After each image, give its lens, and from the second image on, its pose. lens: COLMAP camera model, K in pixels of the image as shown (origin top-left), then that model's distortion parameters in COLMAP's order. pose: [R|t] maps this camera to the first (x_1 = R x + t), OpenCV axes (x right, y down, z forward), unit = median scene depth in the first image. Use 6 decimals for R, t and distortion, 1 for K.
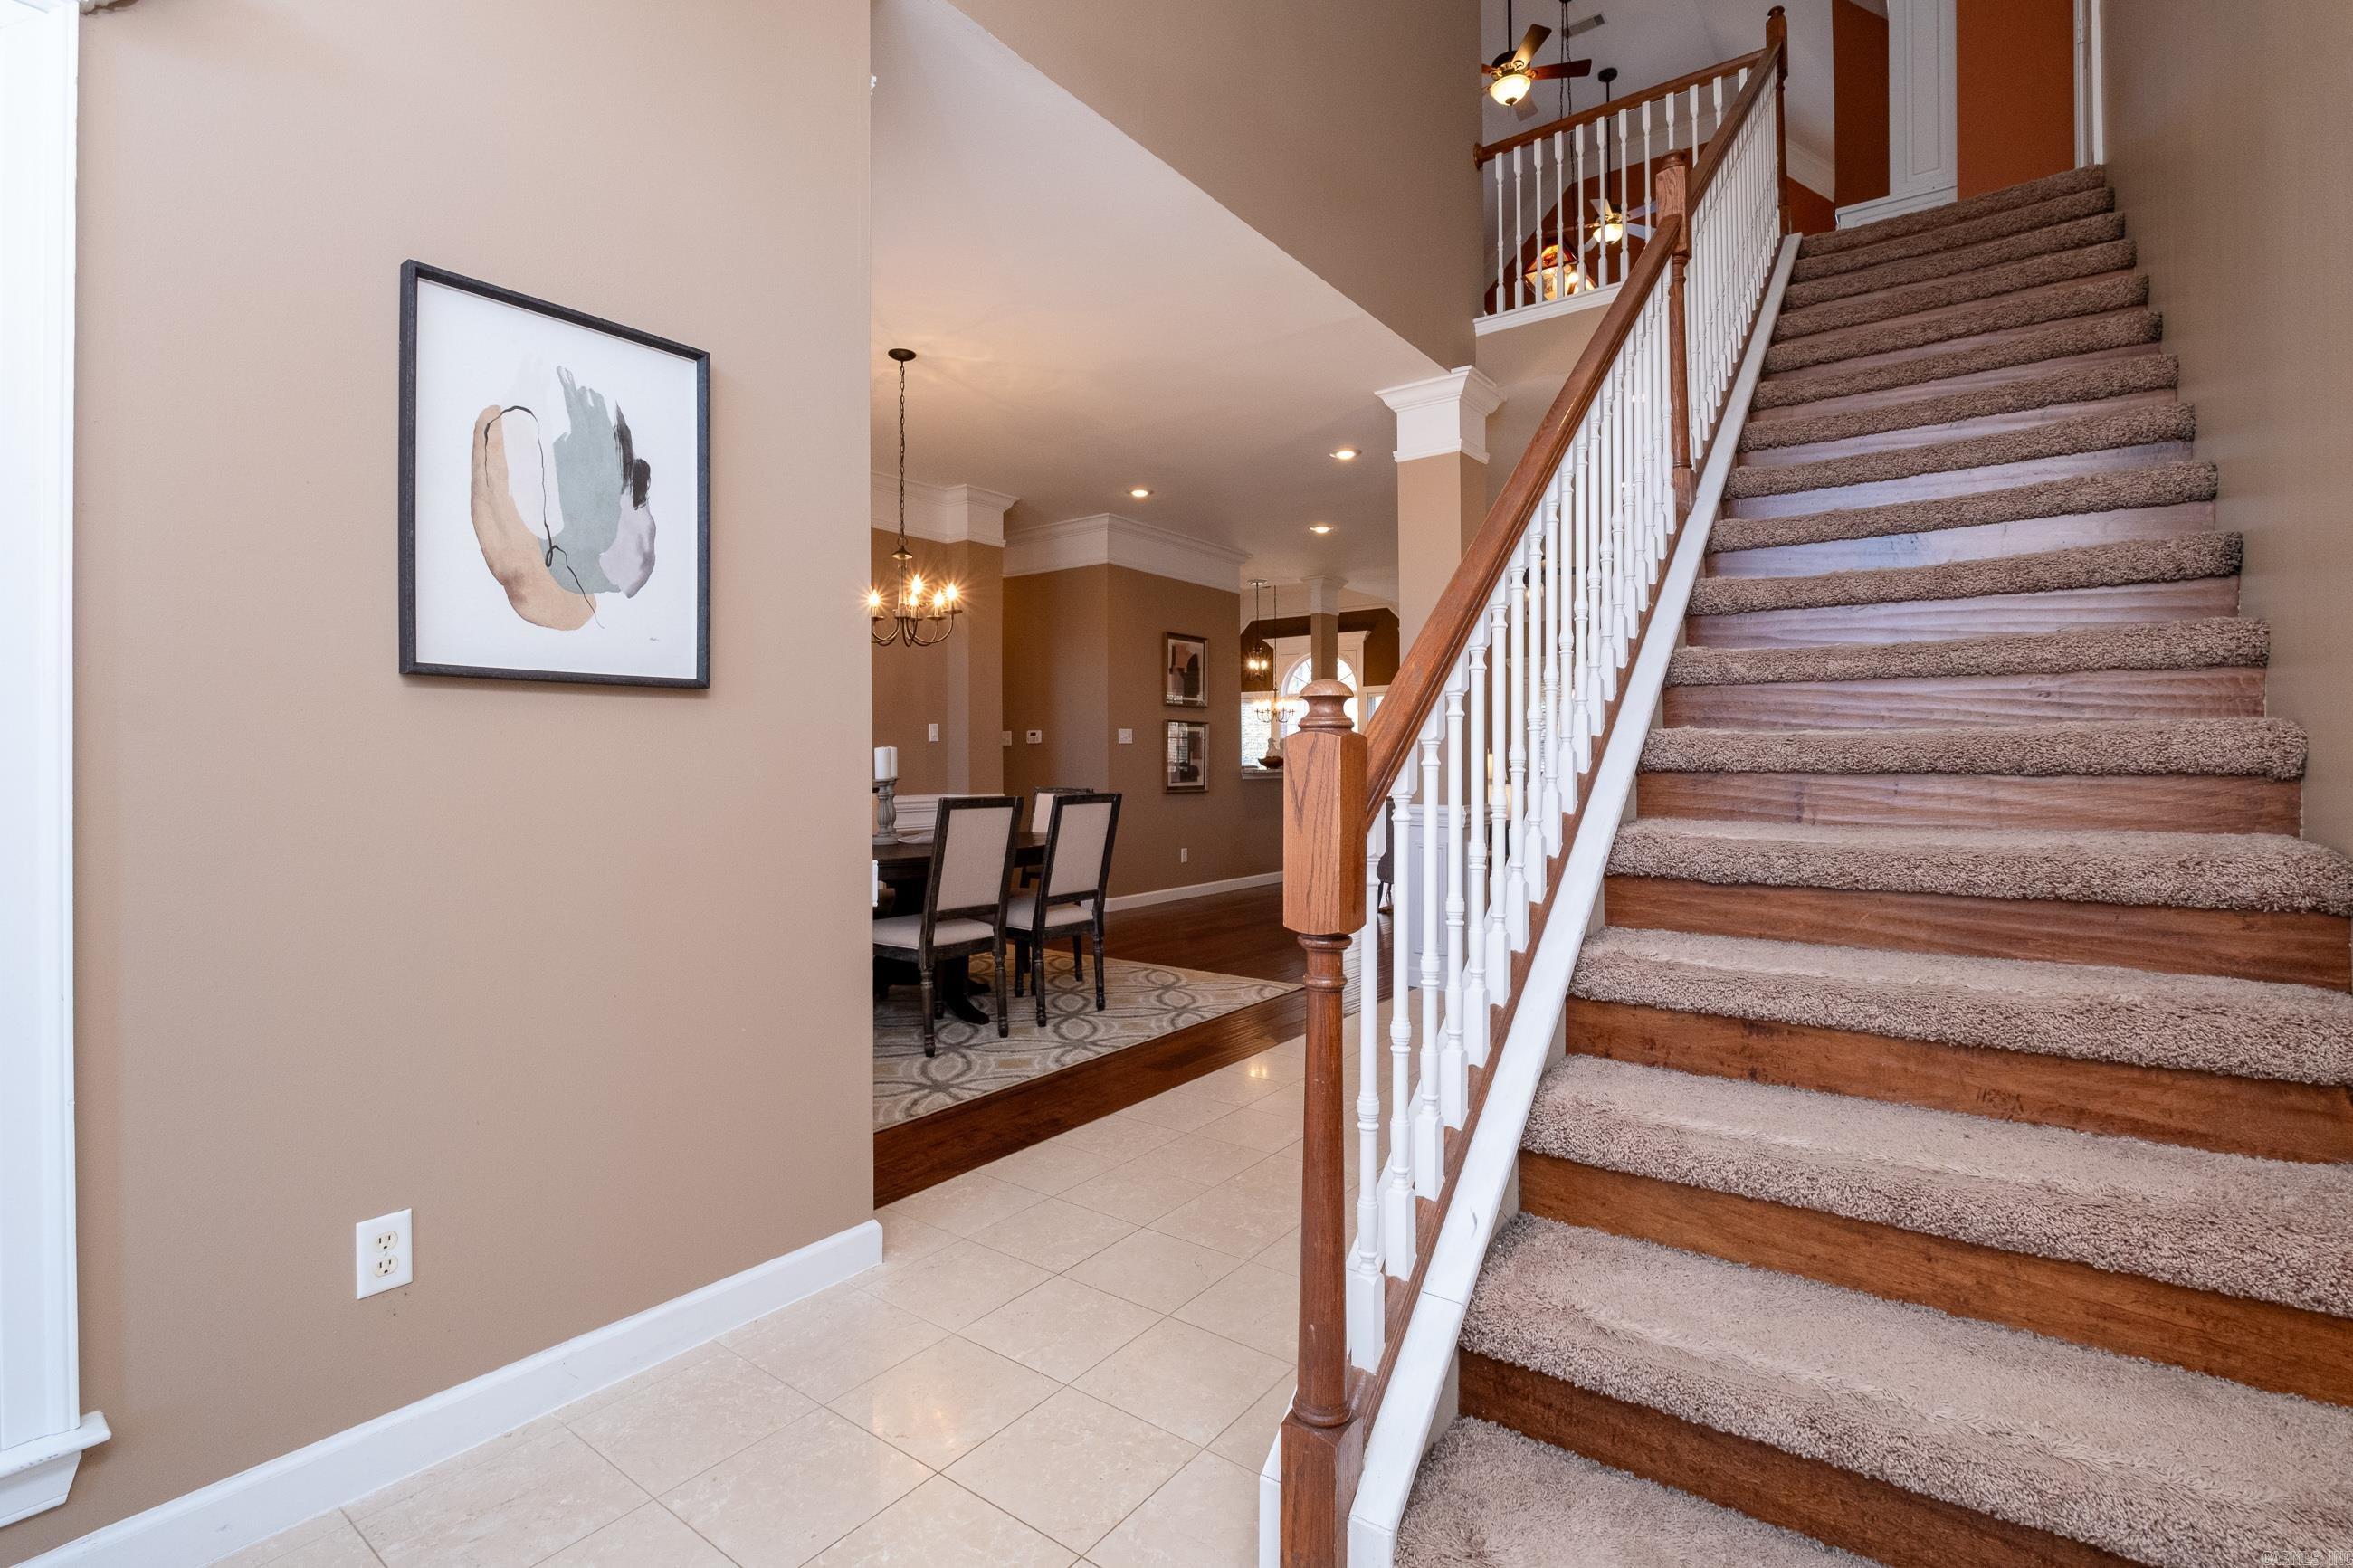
lens RADIAL K [[1068.4, 0, 1184.6], [0, 1068.4, 763.9], [0, 0, 1]] dist [-0.014602, 0.000728]
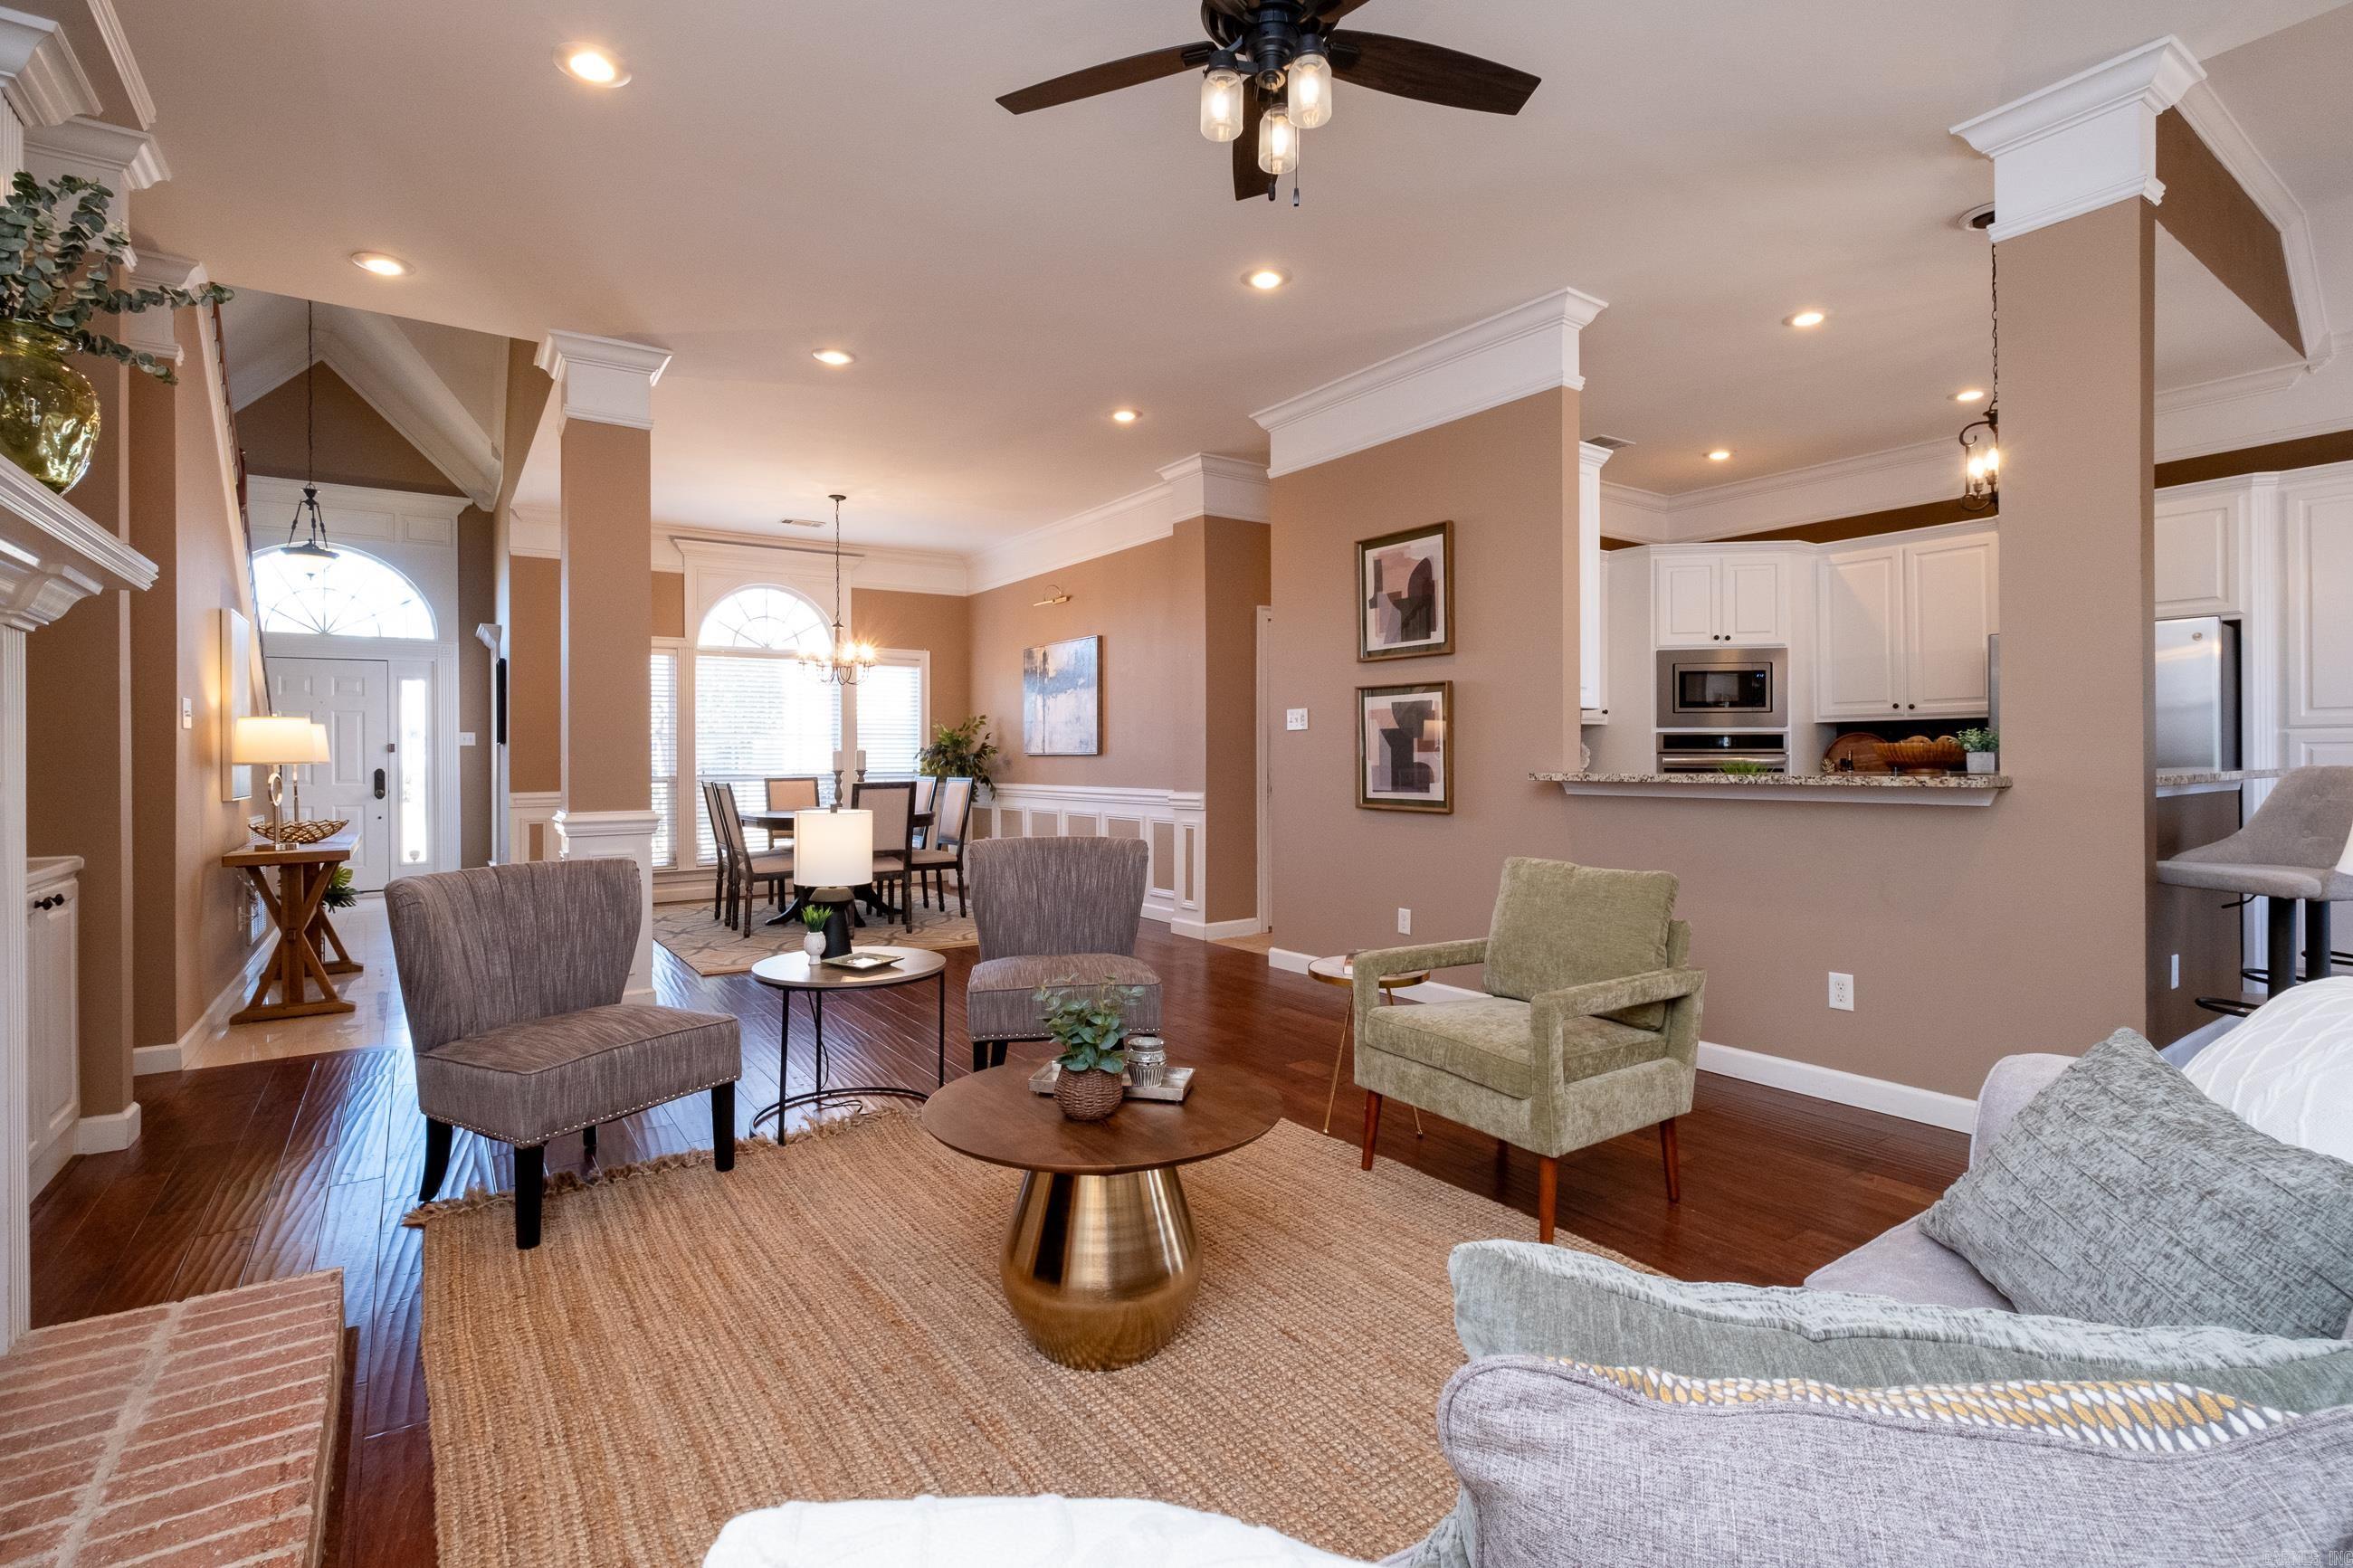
lens RADIAL K [[1103.8, 0, 1170.5], [0, 1103.8, 750.0], [0, 0, 1]] dist [-0.006001, -0.000067]
pose [[-0.334992, -0.000774, -0.942221, 0.728787], [0.005596, 0.999980, -0.002811, -0.005427], [0.942204, -0.006214, -0.334981, 1.329036]]
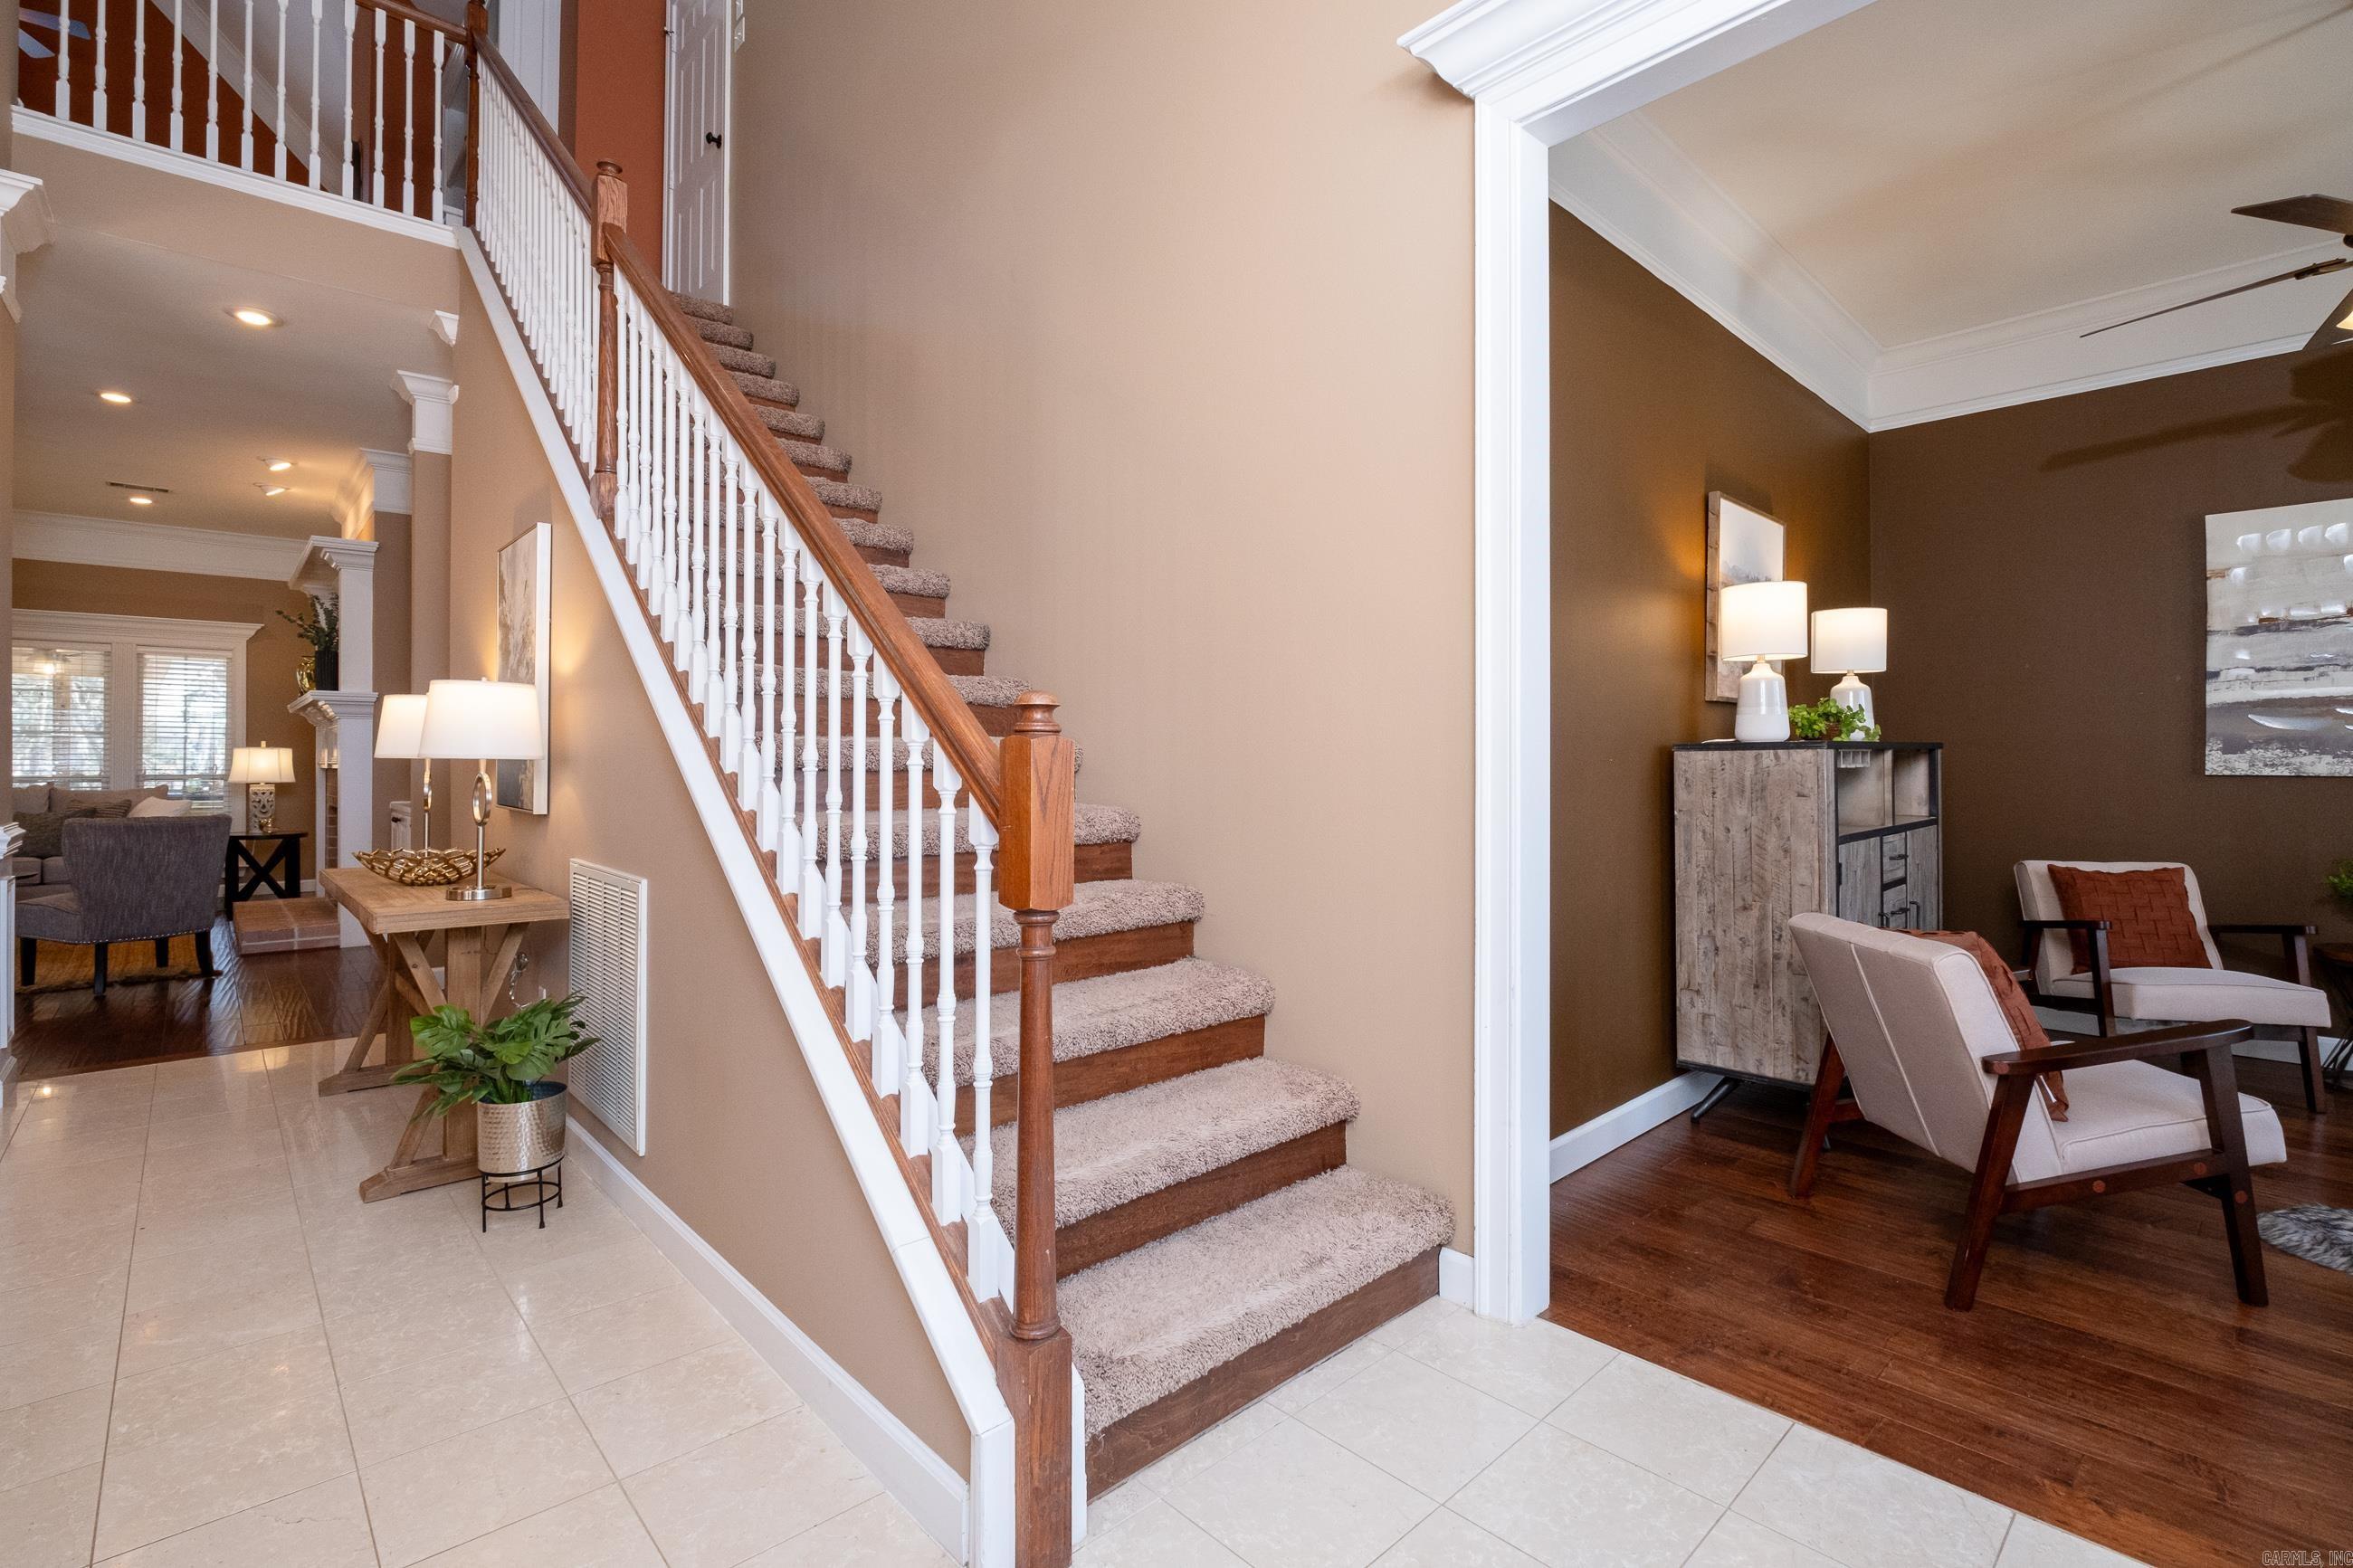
lens RADIAL K [[1062.4, 0, 1171.2], [0, 1062.4, 763.5], [0, 0, 1]] dist [-0.018138, 0.000399]
pose [[0.188575, 0.002620, 0.982055, -0.169076], [-0.001520, 0.999996, -0.002376, 0.000480], [-0.982058, -0.001045, 0.188578, 0.112579]]
